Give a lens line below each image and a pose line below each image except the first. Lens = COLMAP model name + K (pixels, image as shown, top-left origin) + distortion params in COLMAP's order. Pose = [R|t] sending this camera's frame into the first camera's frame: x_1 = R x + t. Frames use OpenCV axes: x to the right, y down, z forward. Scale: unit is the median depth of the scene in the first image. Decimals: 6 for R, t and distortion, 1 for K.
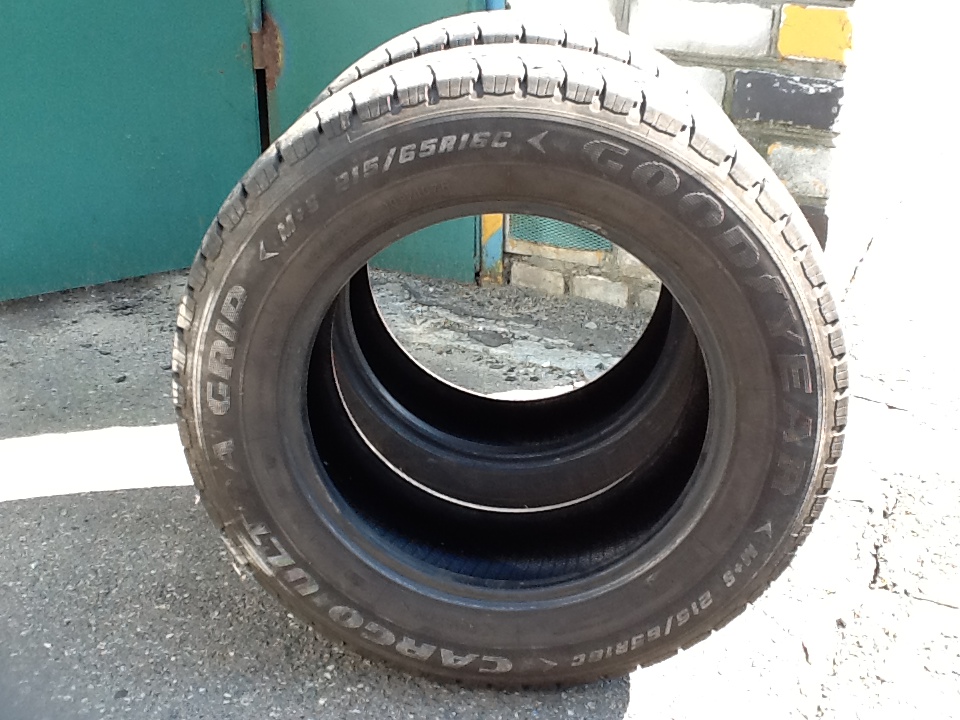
lens RADIAL K [[1233.3, 0, 480.0], [0, 1233.3, 360.0], [0, 0, 1]] dist [-0.012357, 0.039454]
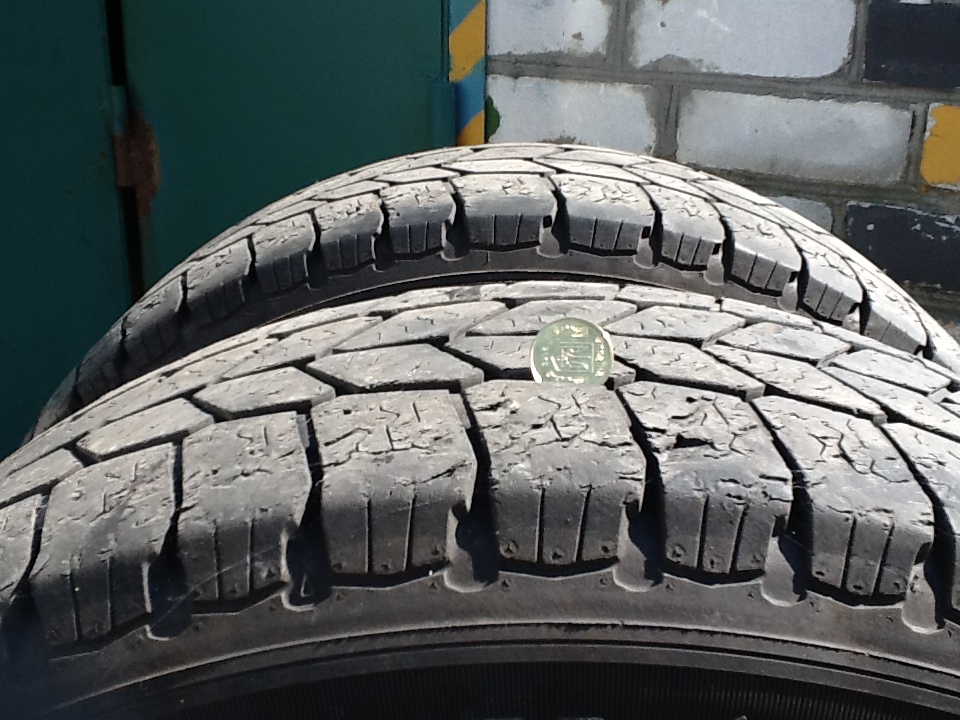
lens RADIAL K [[1233.3, 0, 480.0], [0, 1233.3, 360.0], [0, 0, 1]] dist [-0.012357, 0.039454]
pose [[0.999461, -0.007631, 0.031927, -0.004777], [0.009149, 0.998822, -0.047659, -0.129487], [-0.031526, 0.047925, 0.998353, 0.384471]]
